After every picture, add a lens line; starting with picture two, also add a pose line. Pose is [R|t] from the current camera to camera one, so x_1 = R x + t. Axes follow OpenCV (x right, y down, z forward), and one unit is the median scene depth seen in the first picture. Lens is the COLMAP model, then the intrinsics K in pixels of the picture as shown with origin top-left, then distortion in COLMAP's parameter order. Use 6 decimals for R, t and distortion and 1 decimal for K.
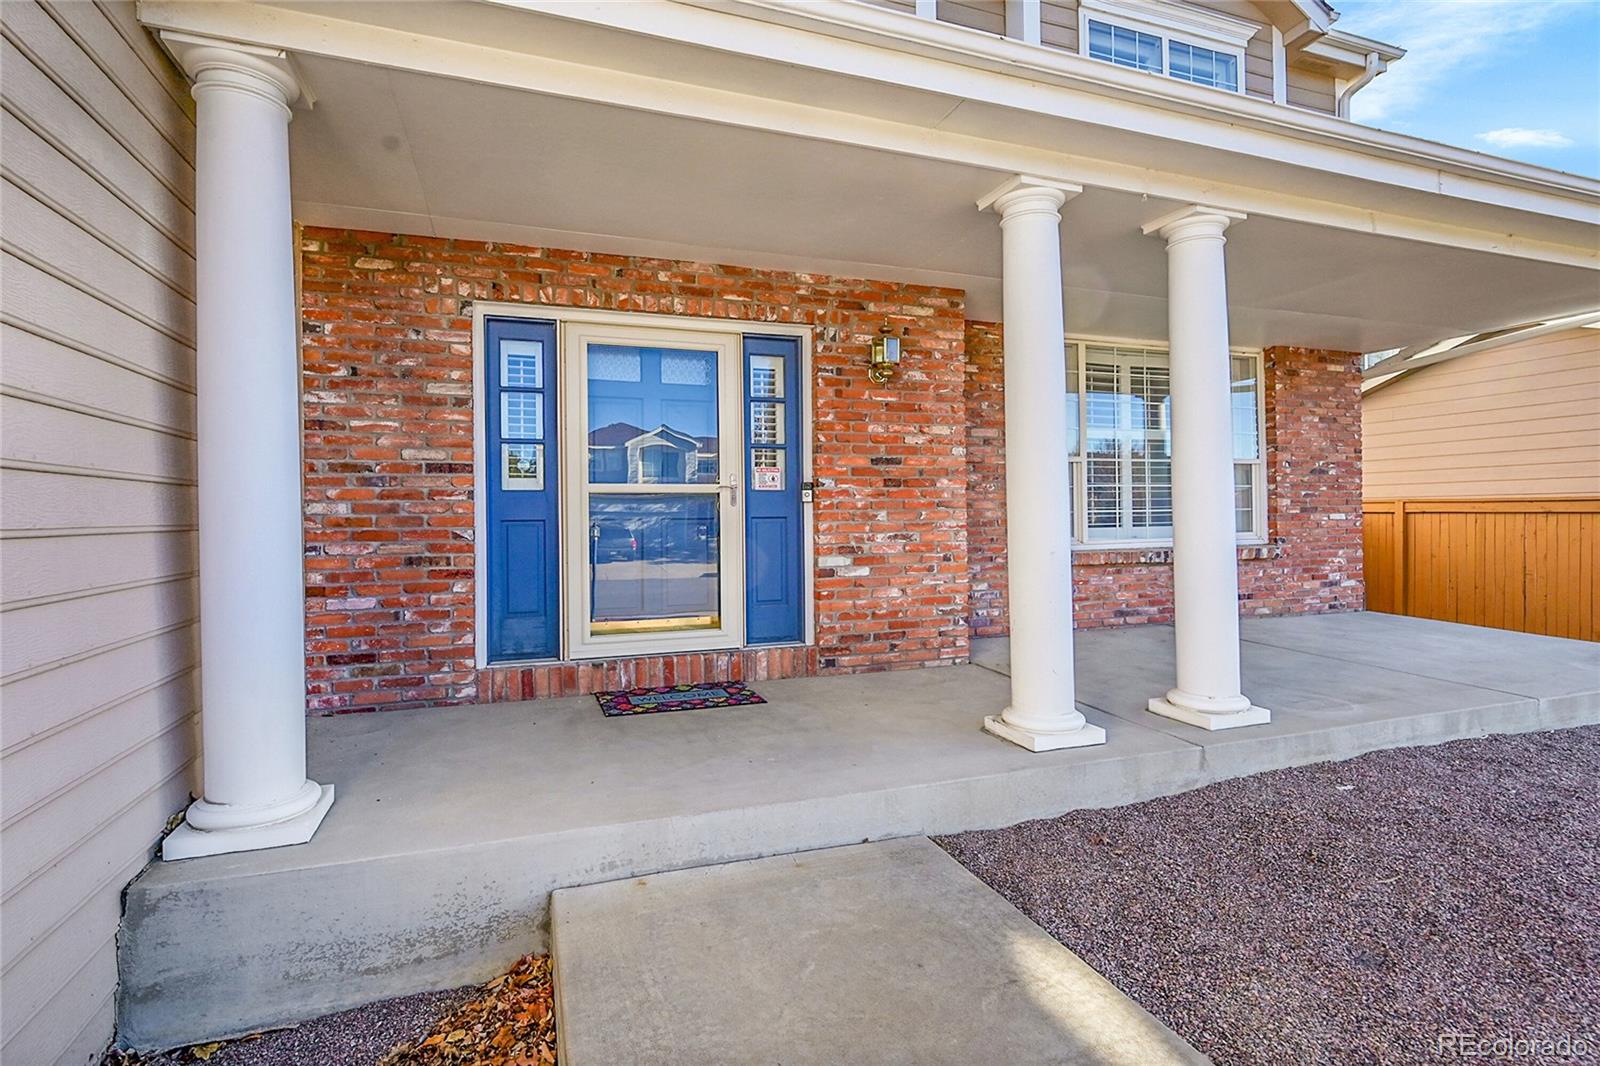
lens RADIAL K [[648.8, 0, 800.4], [0, 648.8, 515.6], [0, 0, 1]] dist [0.002814, 0.000096]
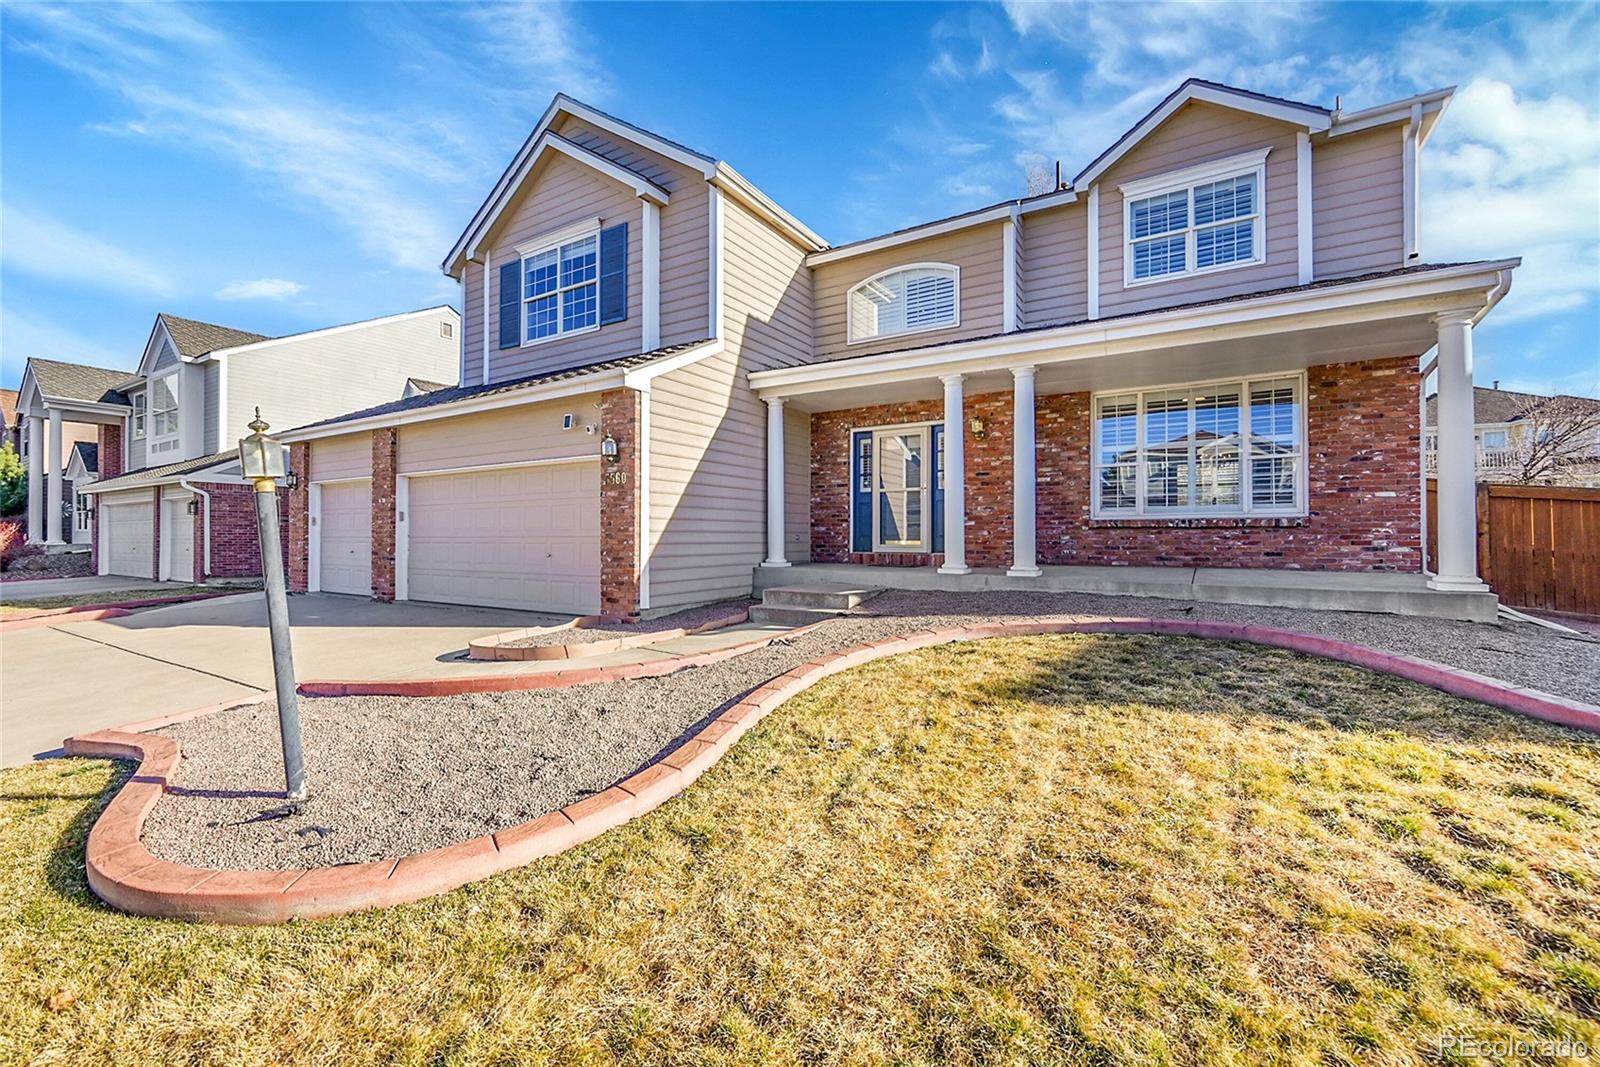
lens RADIAL K [[648.8, 0, 800.0], [0, 648.8, 527.7], [0, 0, 1]] dist [0.002814, 0.000096]
pose [[0.582002, 0.014247, -0.813062, 1.567108], [-0.009414, 0.999898, 0.010782, 0.081280], [0.813133, 0.001379, 0.582077, -0.800701]]
